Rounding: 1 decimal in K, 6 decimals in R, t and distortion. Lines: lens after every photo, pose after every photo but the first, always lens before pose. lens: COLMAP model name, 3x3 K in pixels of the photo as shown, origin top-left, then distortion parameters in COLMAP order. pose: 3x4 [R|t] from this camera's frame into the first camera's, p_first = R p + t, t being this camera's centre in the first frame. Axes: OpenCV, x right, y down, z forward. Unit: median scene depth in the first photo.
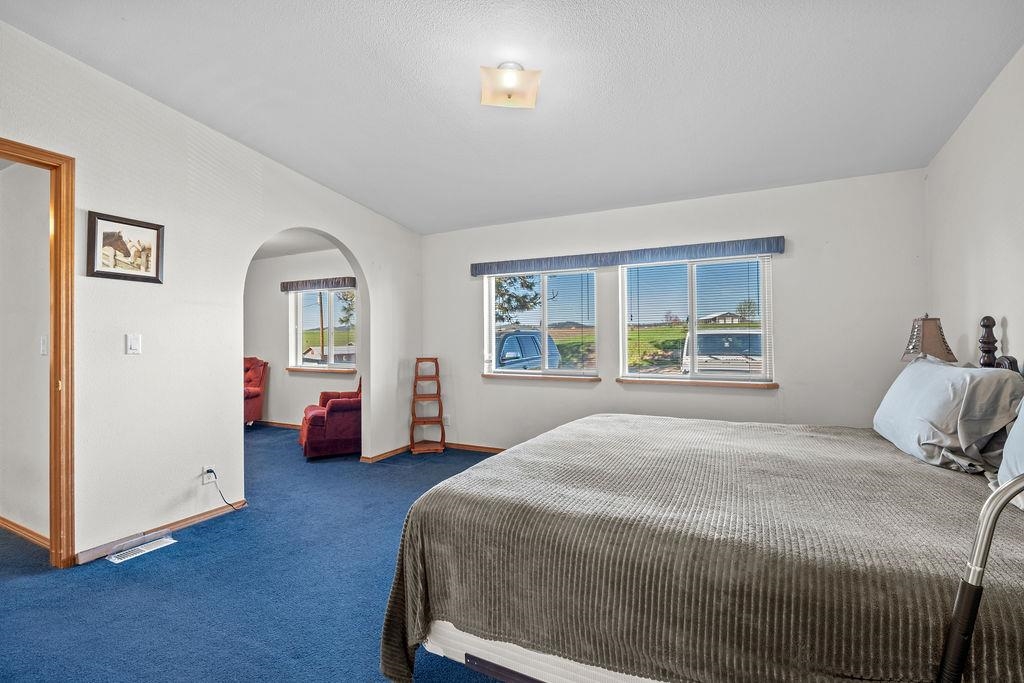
lens RADIAL K [[447.7, 0, 510.0], [0, 447.7, 335.2], [0, 0, 1]] dist [-0.005320, 0.000284]
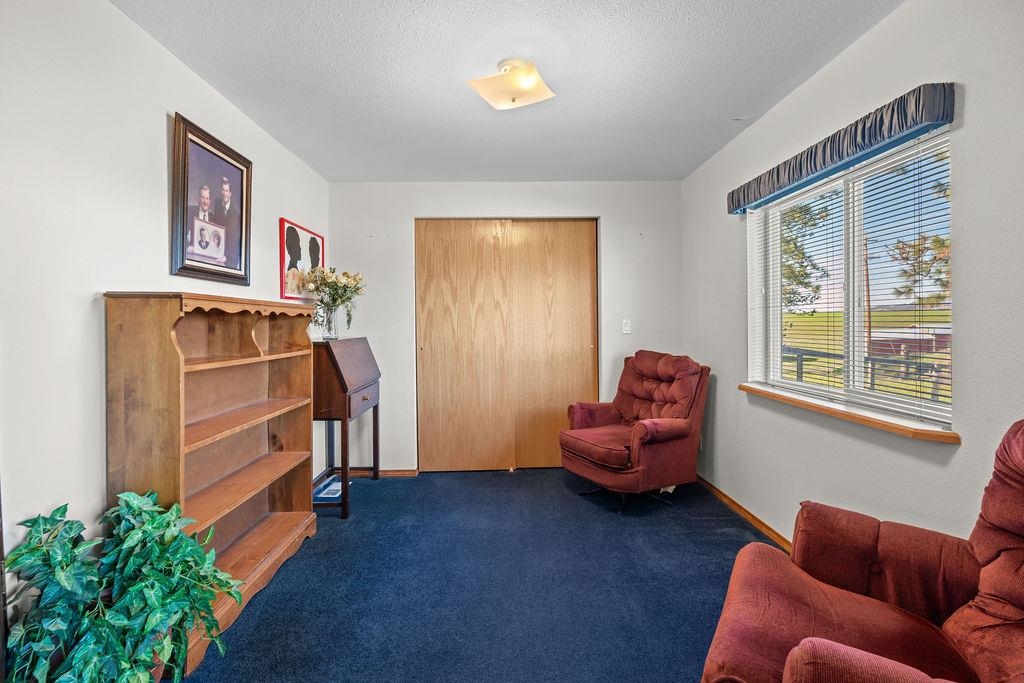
lens RADIAL K [[454.3, 0, 510.2], [0, 454.3, 331.7], [0, 0, 1]] dist [-0.000798, 0.000194]
pose [[0.481469, 0.006857, -0.876436, -0.232751], [0.018325, 0.999672, 0.017888, 0.009646], [0.876272, -0.024673, 0.481185, 0.631082]]
